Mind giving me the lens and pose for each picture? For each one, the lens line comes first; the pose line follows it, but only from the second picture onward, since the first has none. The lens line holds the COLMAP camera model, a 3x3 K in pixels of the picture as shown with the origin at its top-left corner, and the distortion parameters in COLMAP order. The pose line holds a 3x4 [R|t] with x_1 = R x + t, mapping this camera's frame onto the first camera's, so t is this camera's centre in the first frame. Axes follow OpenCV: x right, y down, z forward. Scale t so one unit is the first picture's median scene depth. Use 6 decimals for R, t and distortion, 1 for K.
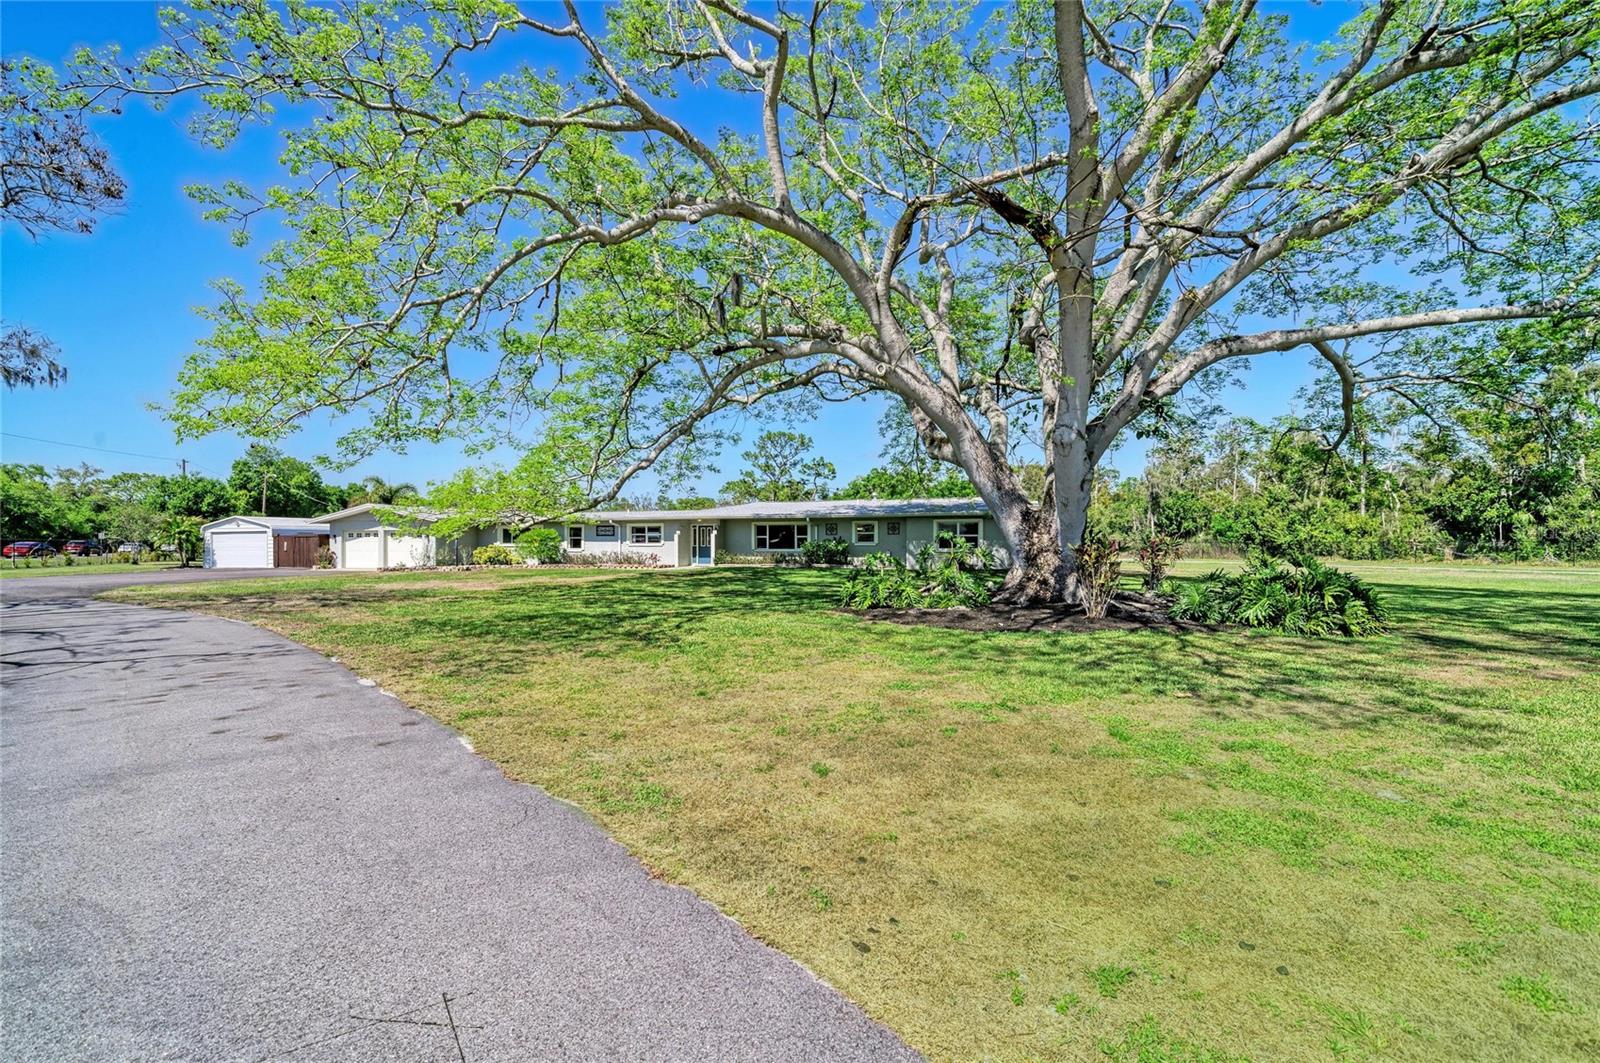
lens RADIAL K [[682.3, 0, 799.3], [0, 682.3, 546.6], [0, 0, 1]] dist [-0.011396, 0.000342]
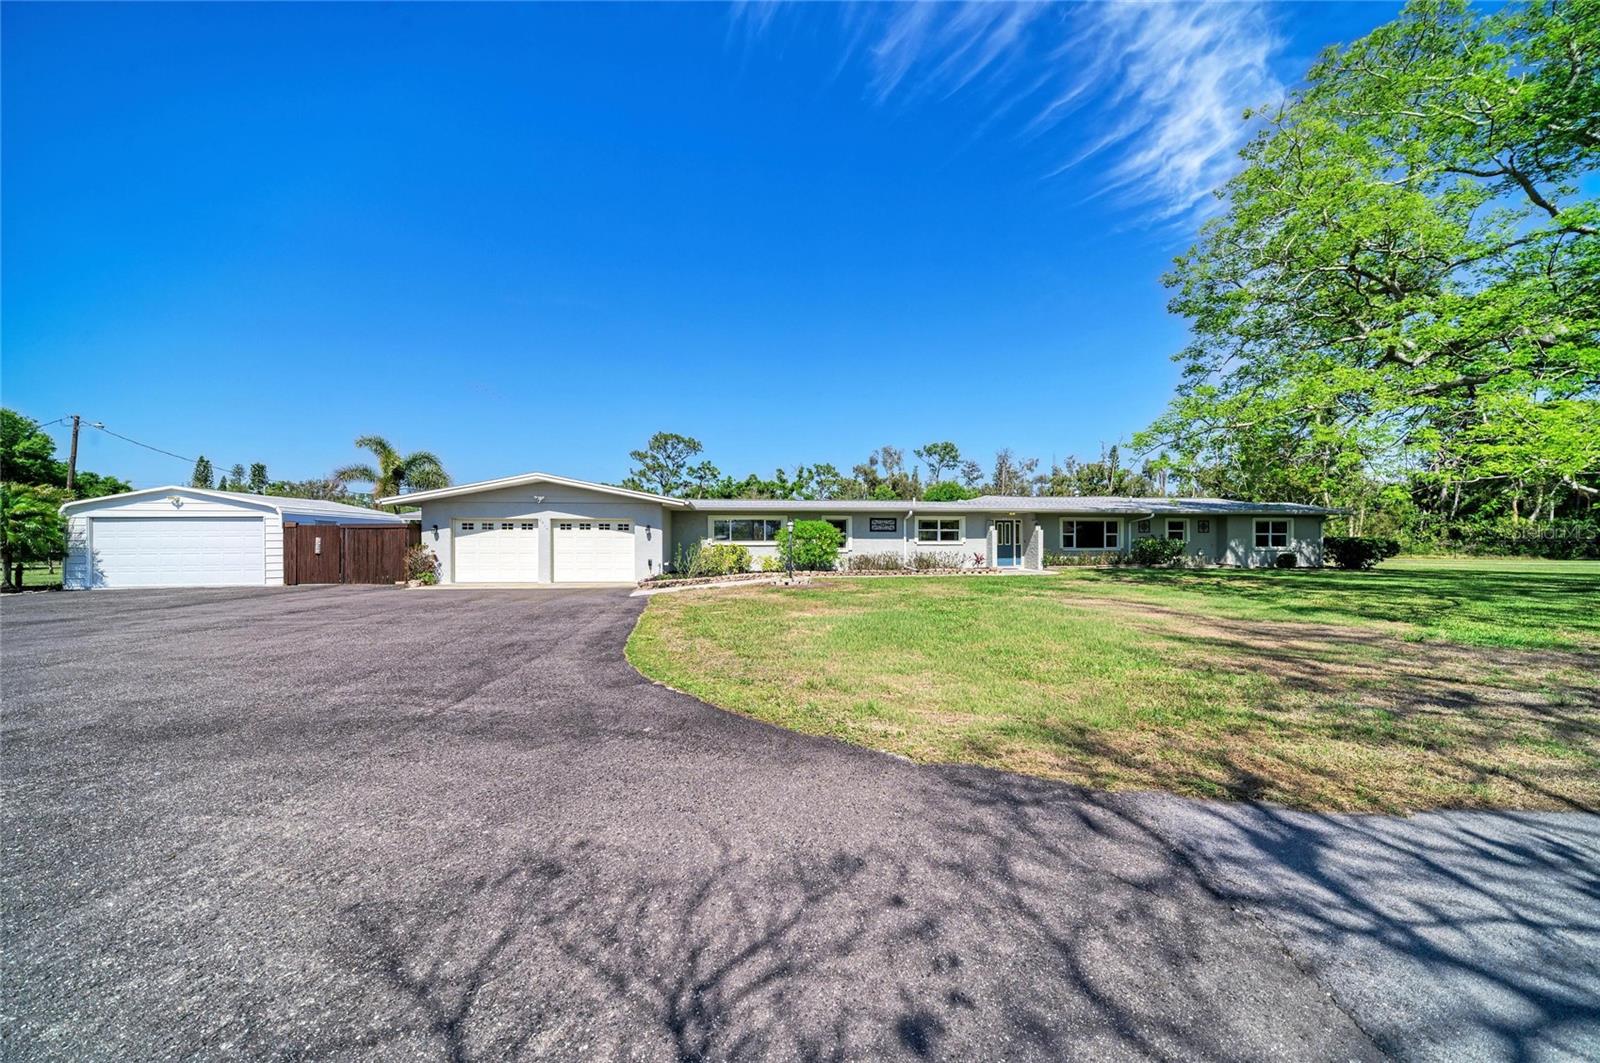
lens RADIAL K [[560.7, 0, 796.0], [0, 560.7, 543.5], [0, 0, 1]] dist [-0.009294, 0.000298]
pose [[0.905812, 0.000568, 0.423679, -0.650233], [0.001020, 0.999993, -0.003522, 0.000038], [-0.423678, 0.003622, 0.905806, 0.471387]]
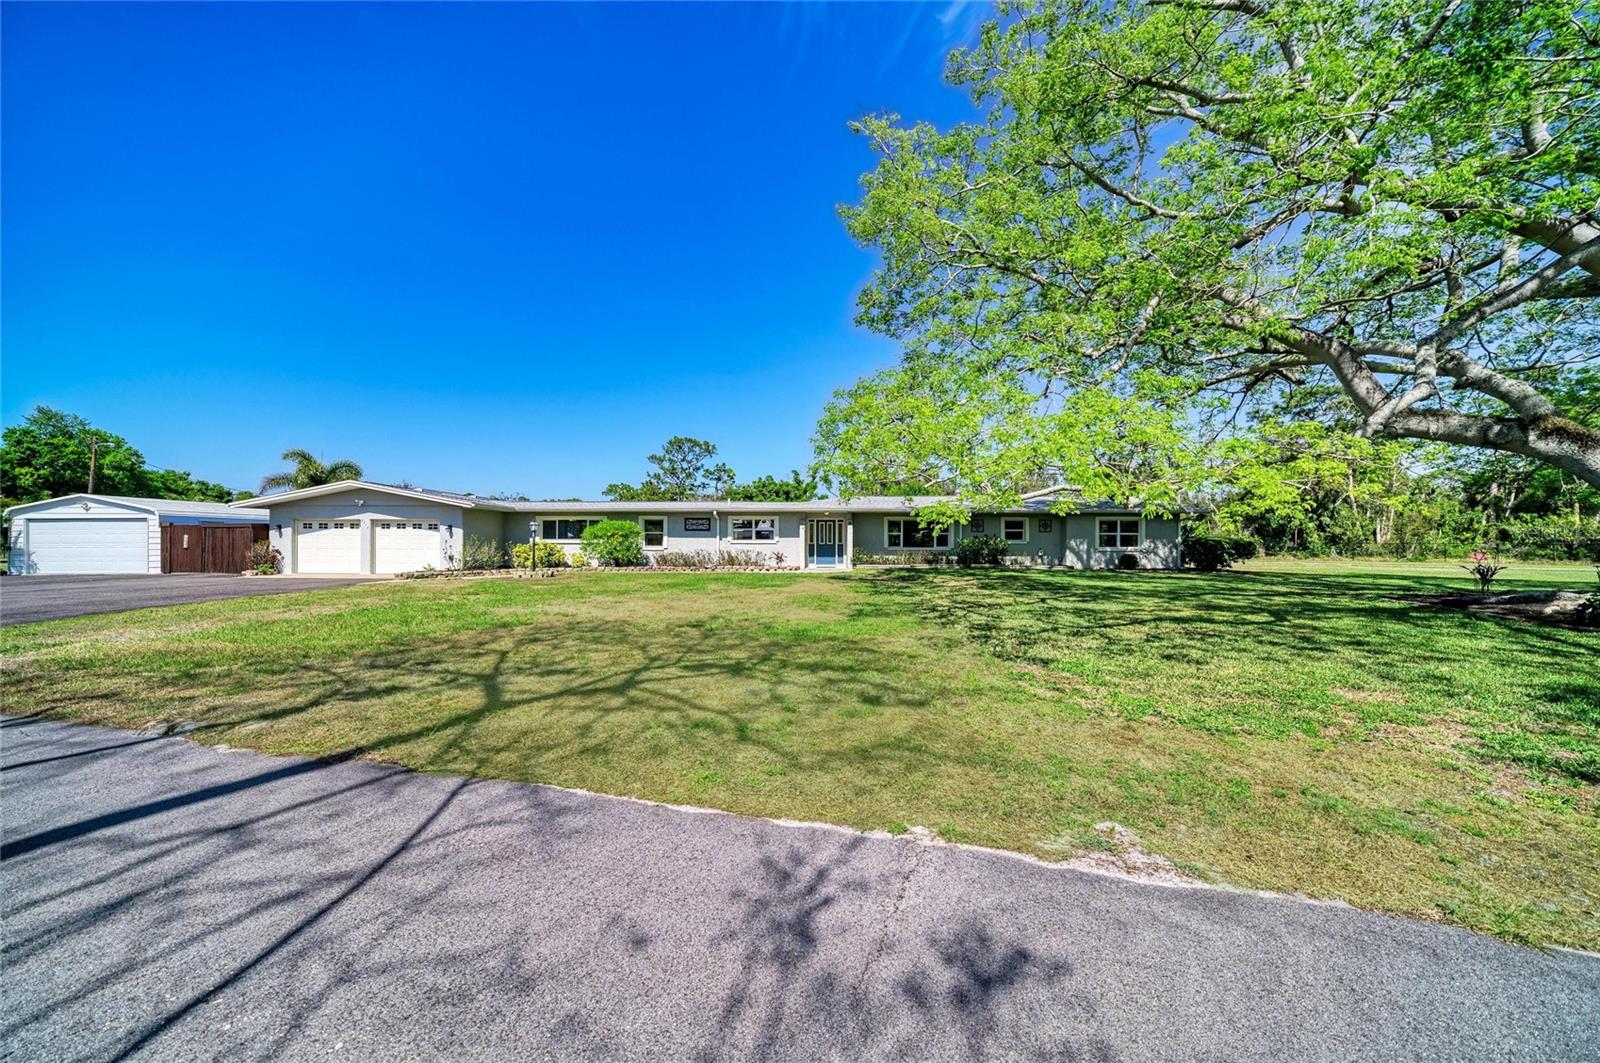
lens RADIAL K [[560.7, 0, 796.0], [0, 560.7, 543.5], [0, 0, 1]] dist [-0.009294, 0.000298]
pose [[0.954761, 0.004447, 0.297340, -0.376133], [-0.003353, 0.999986, -0.004188, 0.002122], [-0.297354, 0.003002, 0.954762, 0.326332]]
